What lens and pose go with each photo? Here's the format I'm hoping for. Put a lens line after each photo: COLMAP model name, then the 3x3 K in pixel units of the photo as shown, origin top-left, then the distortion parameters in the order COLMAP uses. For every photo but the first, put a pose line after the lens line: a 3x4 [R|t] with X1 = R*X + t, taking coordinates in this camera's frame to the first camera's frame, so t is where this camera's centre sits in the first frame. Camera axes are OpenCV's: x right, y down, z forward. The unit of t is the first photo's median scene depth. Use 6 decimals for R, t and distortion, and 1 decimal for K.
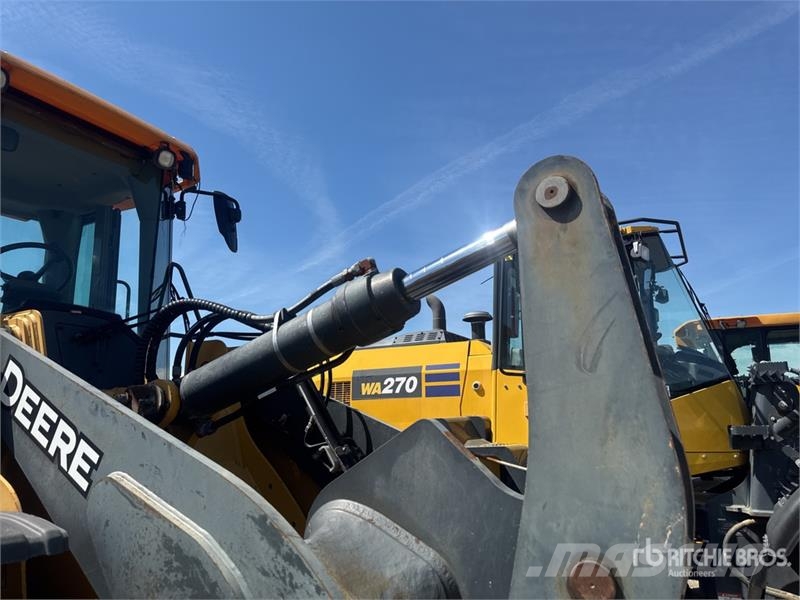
lens RADIAL K [[560.9, 0, 403.1], [0, 560.9, 306.1], [0, 0, 1]] dist [0.043045, -0.049049]
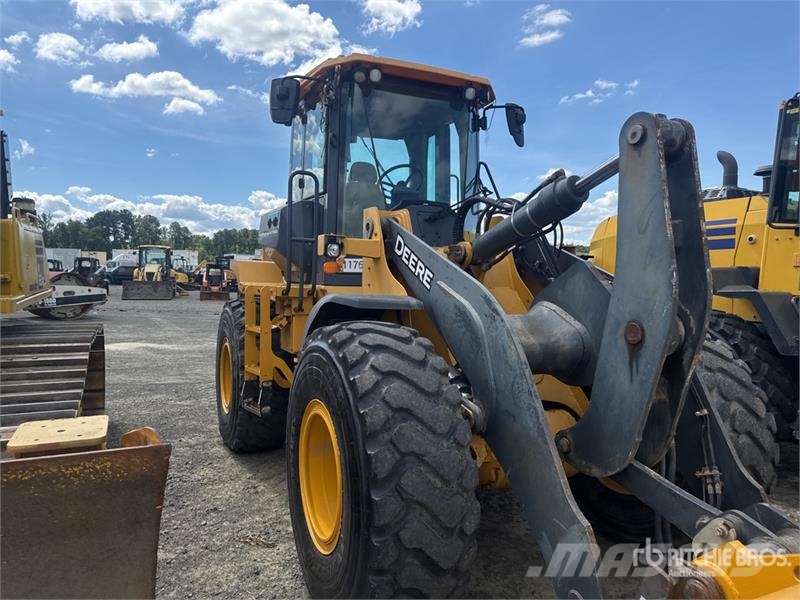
lens RADIAL K [[560.9, 0, 396.1], [0, 560.9, 302.8], [0, 0, 1]] dist [0.043045, -0.049049]
pose [[0.820665, 0.041170, -0.569925, 0.618222], [0.099614, 0.971820, 0.213641, -0.126291], [0.562660, -0.232100, 0.793437, -0.887997]]
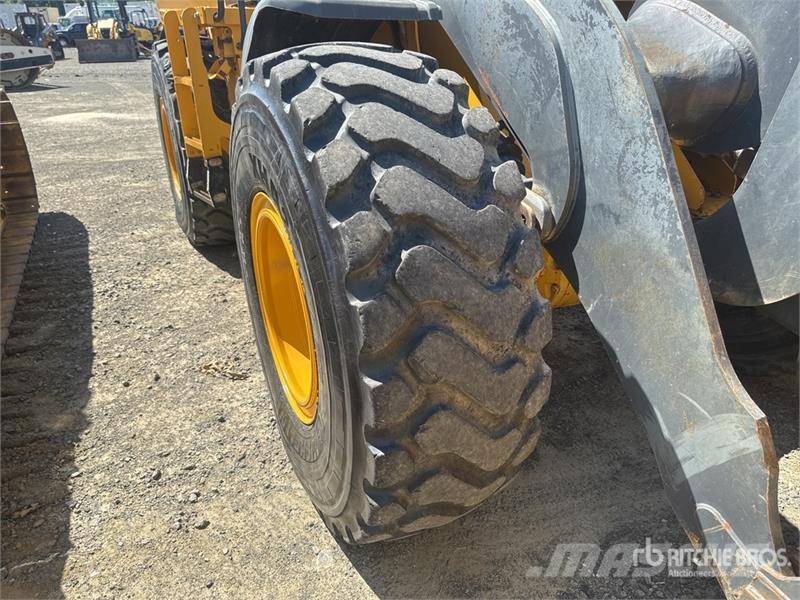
lens RADIAL K [[560.9, 0, 397.4], [0, 560.9, 299.7], [0, 0, 1]] dist [0.043045, -0.049049]
pose [[0.828559, 0.231967, -0.509590, 0.167017], [0.129101, 0.806466, 0.577015, 0.130722], [0.544815, -0.543879, 0.638257, -0.290716]]
